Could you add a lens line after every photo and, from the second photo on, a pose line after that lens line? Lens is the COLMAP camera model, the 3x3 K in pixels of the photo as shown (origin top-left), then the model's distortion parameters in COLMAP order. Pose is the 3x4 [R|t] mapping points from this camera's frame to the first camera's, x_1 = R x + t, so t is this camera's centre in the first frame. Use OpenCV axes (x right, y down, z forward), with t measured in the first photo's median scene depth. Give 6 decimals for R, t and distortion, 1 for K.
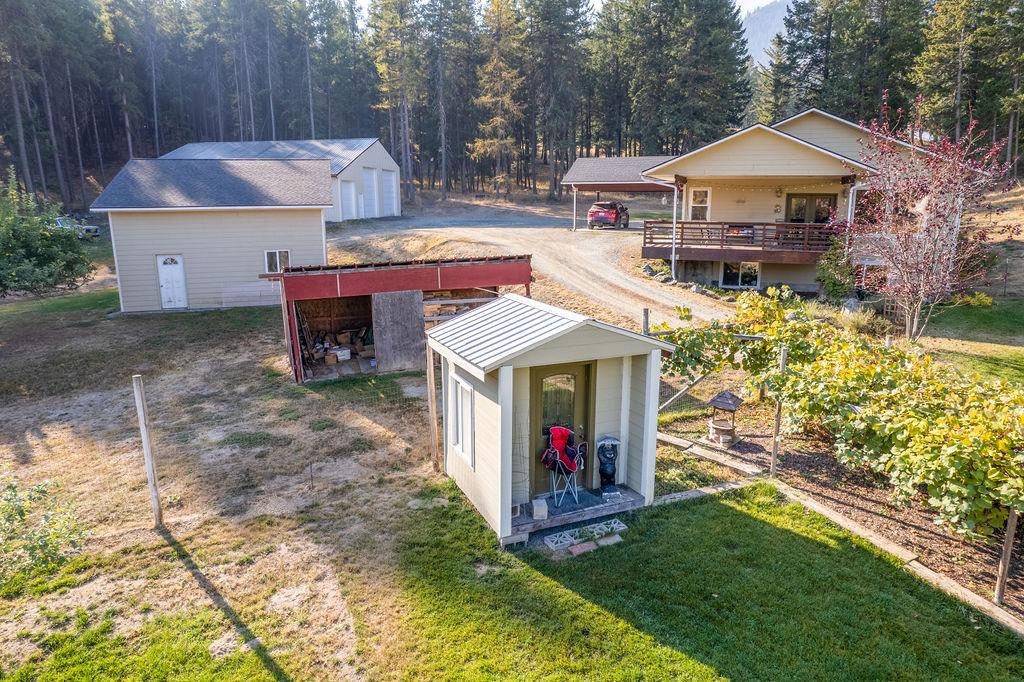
lens RADIAL K [[662.3, 0, 512.0], [0, 662.3, 341.0], [0, 0, 1]] dist [-0.076475, 0.070534]
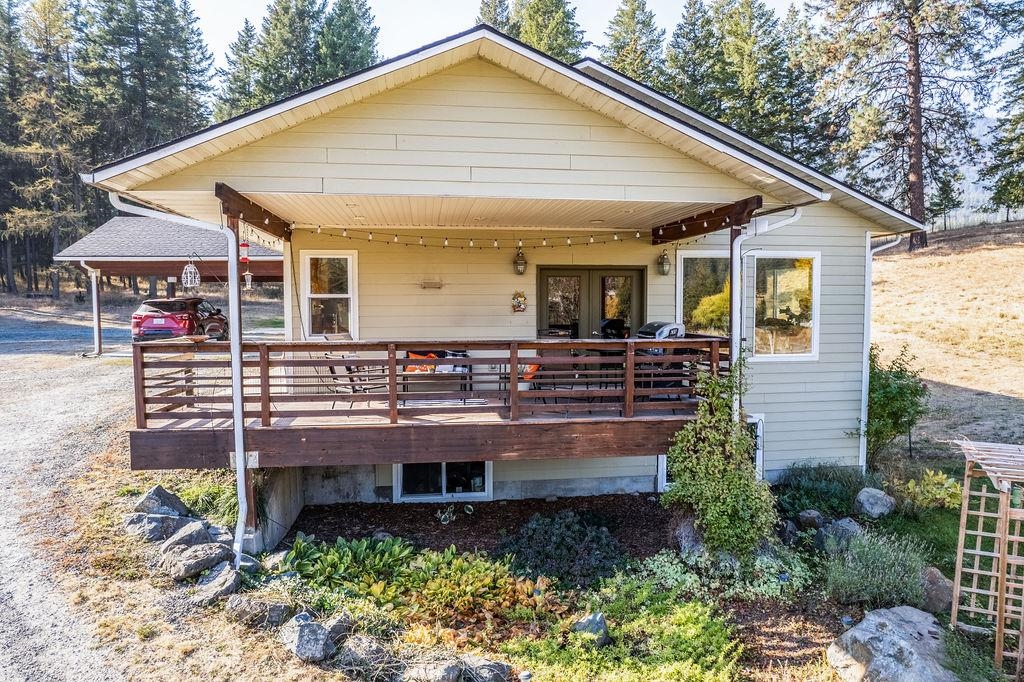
lens RADIAL K [[662.3, 0, 512.0], [0, 662.3, 341.0], [0, 0, 1]] dist [-0.076475, 0.070534]
pose [[0.883820, -0.026539, 0.467074, 0.190387], [0.099021, 0.986381, -0.131327, -0.113753], [-0.457227, 0.162320, 0.874411, 0.589117]]
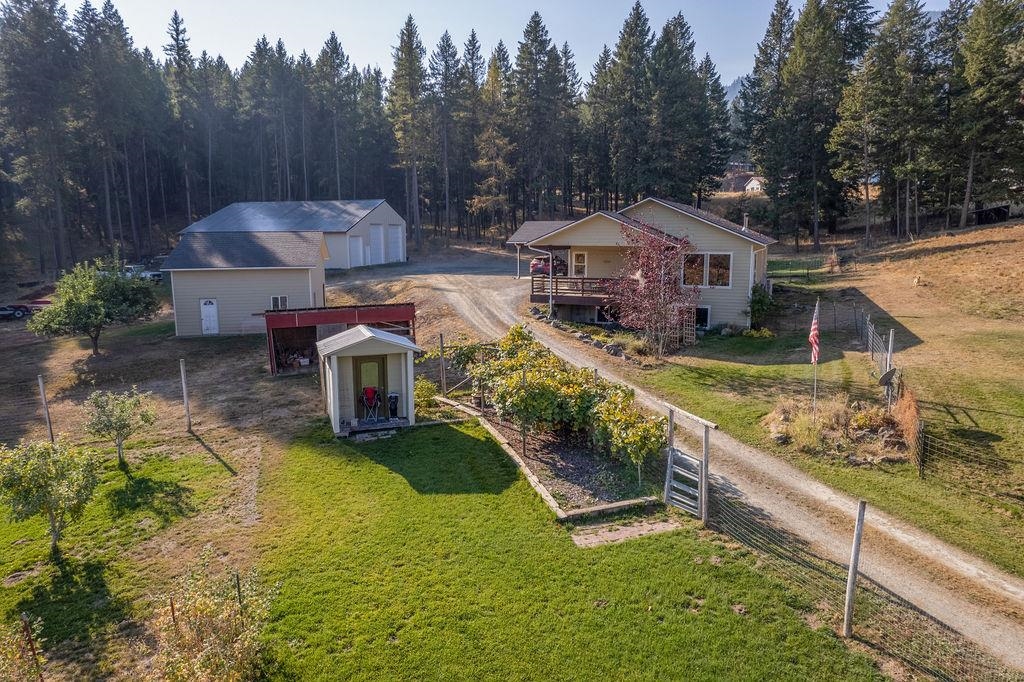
lens RADIAL K [[662.3, 0, 512.0], [0, 662.3, 341.0], [0, 0, 1]] dist [-0.076475, 0.070534]
pose [[0.997827, 0.009731, -0.065173, 0.224466], [-0.013163, 0.998537, -0.052450, 0.029337], [0.064567, 0.053194, 0.996495, -0.373591]]
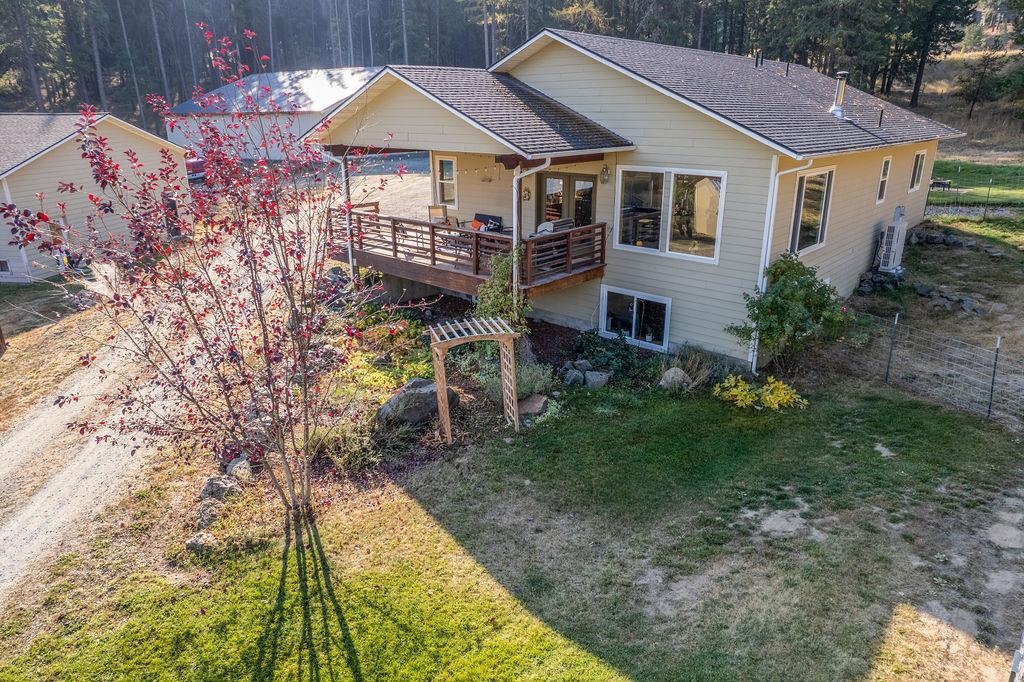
lens RADIAL K [[662.3, 0, 512.0], [0, 662.3, 341.0], [0, 0, 1]] dist [-0.076475, 0.070534]
pose [[0.924252, 0.125398, -0.360601, 0.592056], [-0.080438, 0.987278, 0.137154, -0.135342], [0.373212, -0.097759, 0.922581, 0.348464]]
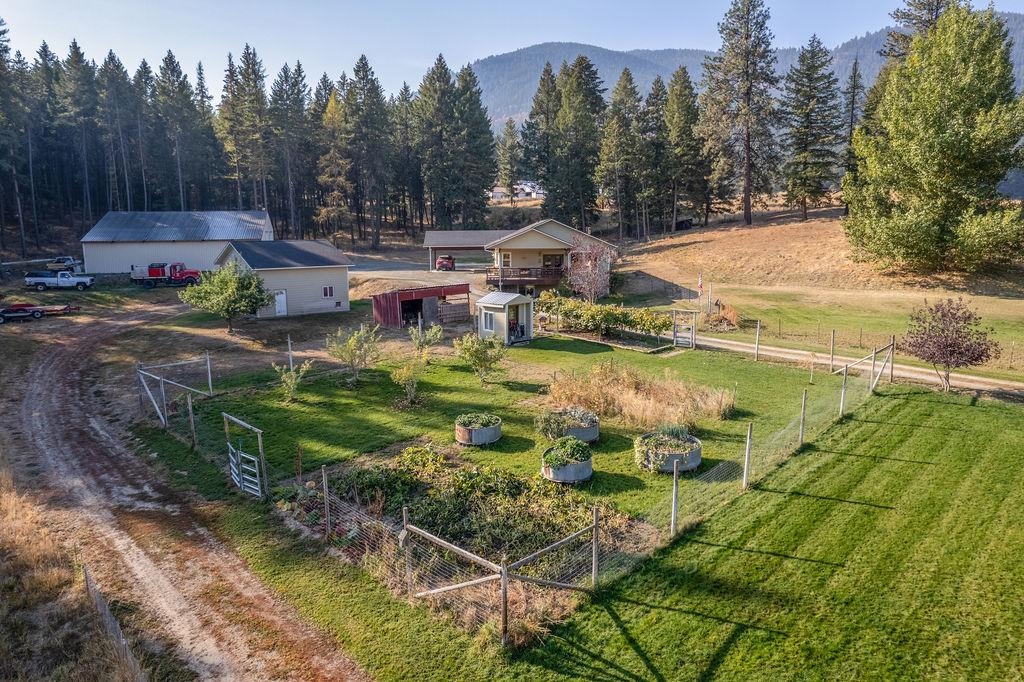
lens RADIAL K [[662.3, 0, 512.0], [0, 662.3, 341.0], [0, 0, 1]] dist [-0.076475, 0.070534]
pose [[0.926343, -0.063873, 0.371227, -0.509603], [0.083251, 0.995864, -0.036394, 0.138399], [-0.367367, 0.064618, 0.927829, -0.991298]]
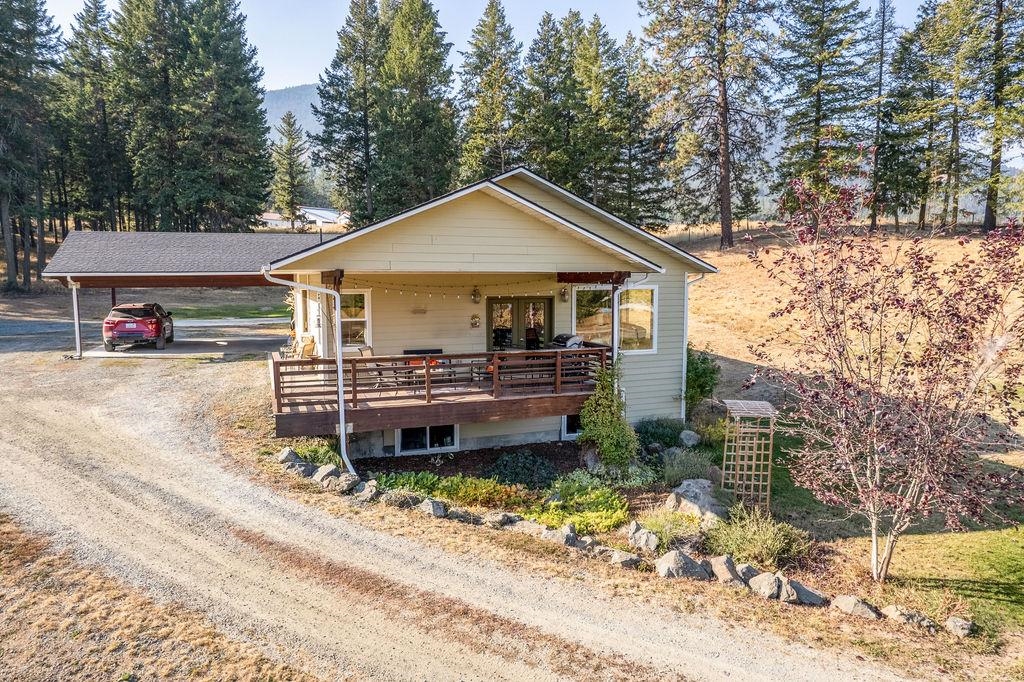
lens RADIAL K [[662.3, 0, 512.0], [0, 662.3, 341.0], [0, 0, 1]] dist [-0.076475, 0.070534]
pose [[0.751141, -0.061128, 0.657306, 0.012211], [0.138057, 0.988232, -0.065862, -0.125291], [-0.645545, 0.140217, 0.750740, 0.460330]]
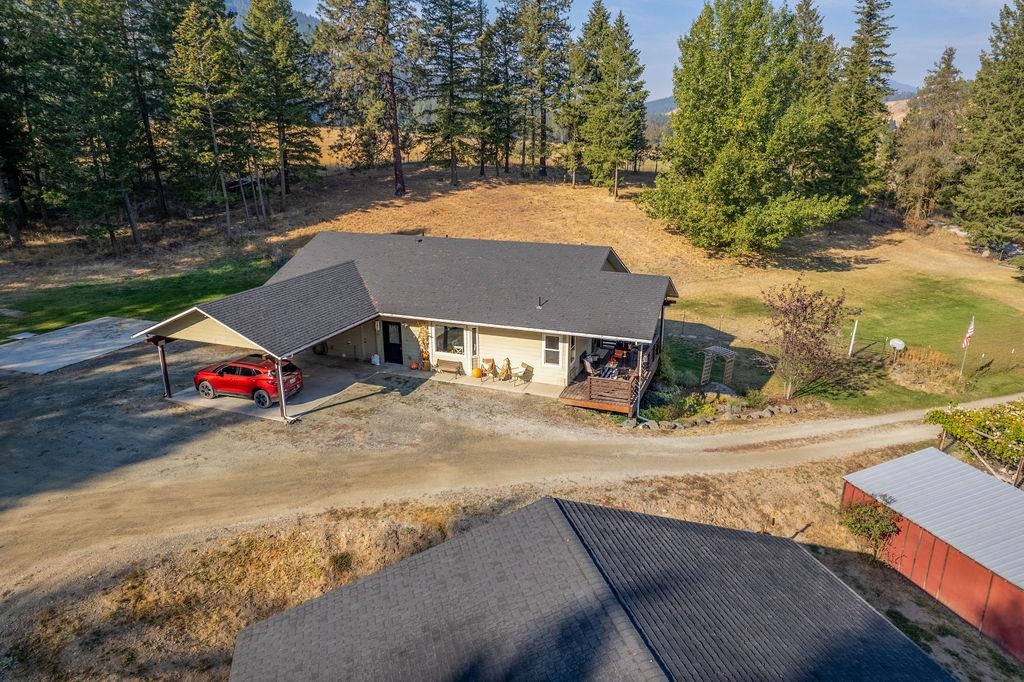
lens RADIAL K [[662.3, 0, 512.0], [0, 662.3, 341.0], [0, 0, 1]] dist [-0.076475, 0.070534]
pose [[0.012111, -0.290372, 0.956837, -0.671023], [0.210691, 0.936165, 0.281432, -0.503011], [-0.977478, 0.198189, 0.072516, 0.966662]]
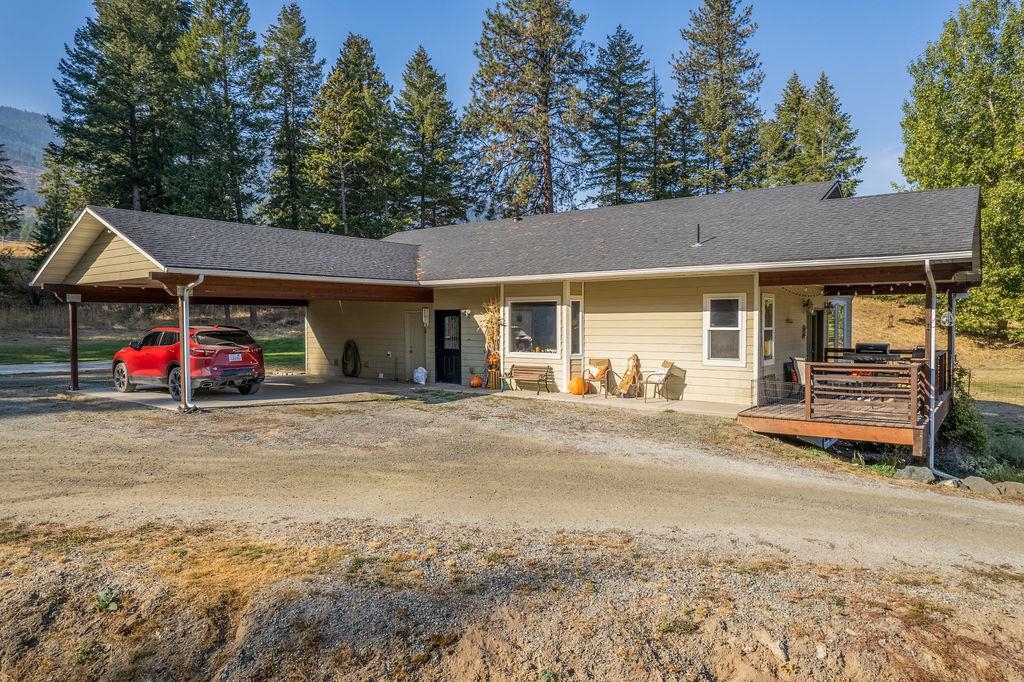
lens RADIAL K [[662.3, 0, 512.0], [0, 662.3, 341.0], [0, 0, 1]] dist [-0.076475, 0.070534]
pose [[0.290887, -0.025250, 0.956424, -0.243234], [0.200999, 0.978956, -0.035287, -0.210320], [-0.935406, 0.202505, 0.289841, 0.989509]]
